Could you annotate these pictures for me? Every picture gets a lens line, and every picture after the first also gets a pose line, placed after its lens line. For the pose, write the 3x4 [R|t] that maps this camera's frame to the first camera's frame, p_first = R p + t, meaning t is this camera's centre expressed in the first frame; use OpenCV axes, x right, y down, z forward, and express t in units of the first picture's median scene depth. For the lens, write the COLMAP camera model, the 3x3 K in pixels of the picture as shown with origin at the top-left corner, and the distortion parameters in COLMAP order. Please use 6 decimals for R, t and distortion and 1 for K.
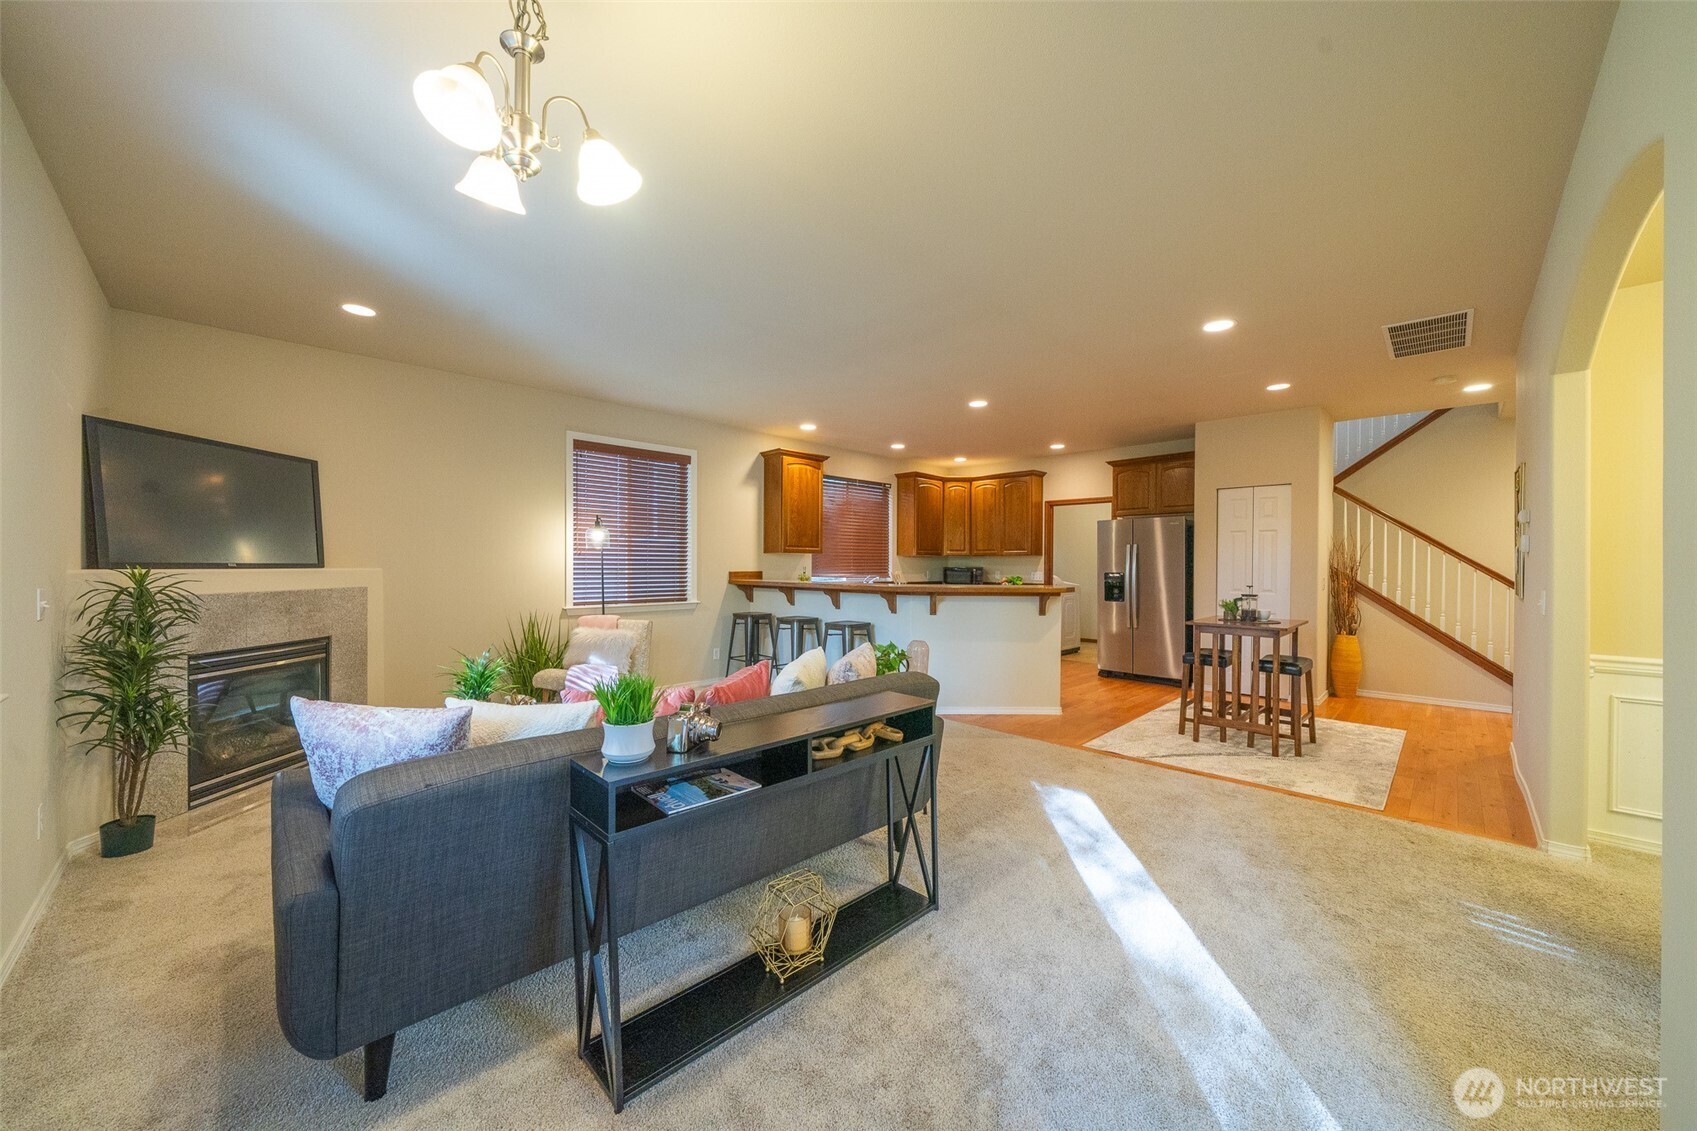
lens RADIAL K [[609.6, 0, 843.3], [0, 609.6, 570.2], [0, 0, 1]] dist [0.001303, 0.000071]
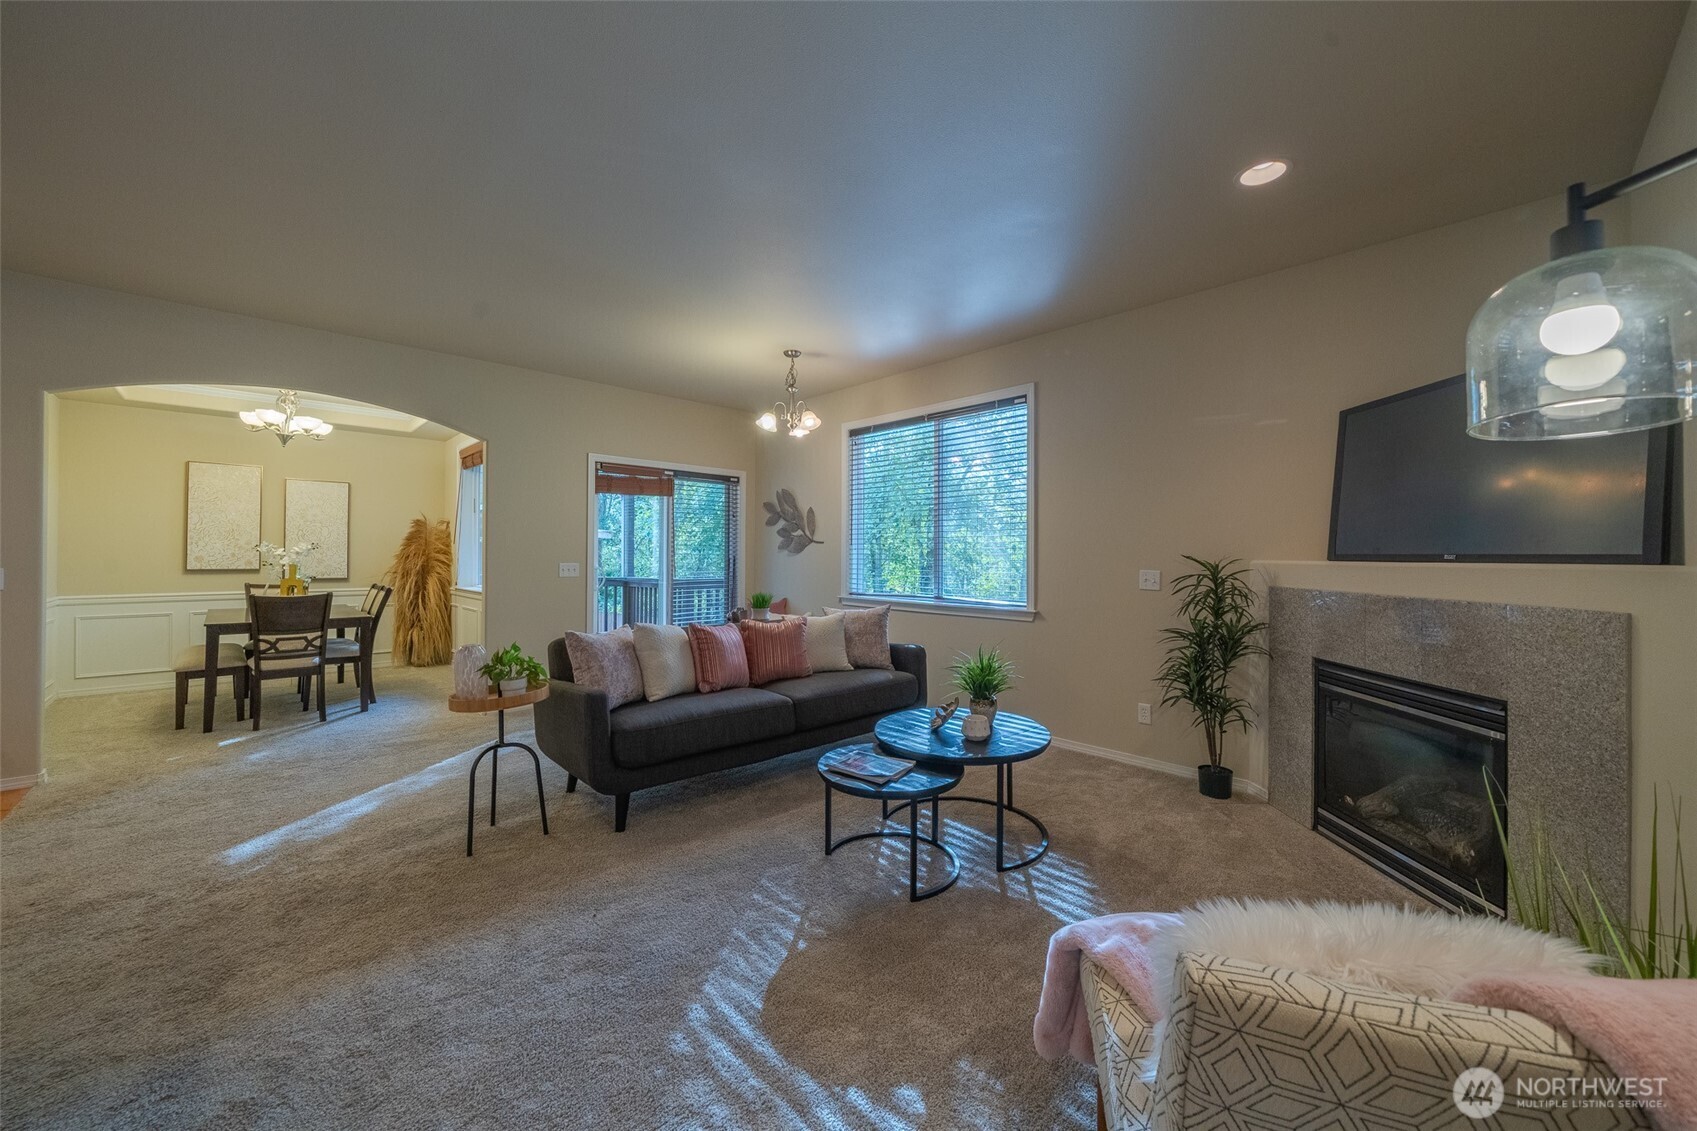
lens RADIAL K [[630.8, 0, 857.6], [0, 630.8, 557.9], [0, 0, 1]] dist [-0.001681, -0.000105]
pose [[-0.999764, -0.011400, 0.018494, -0.201910], [-0.011230, 0.999894, 0.009319, -0.003769], [-0.018598, 0.009109, -0.999786, 0.931386]]
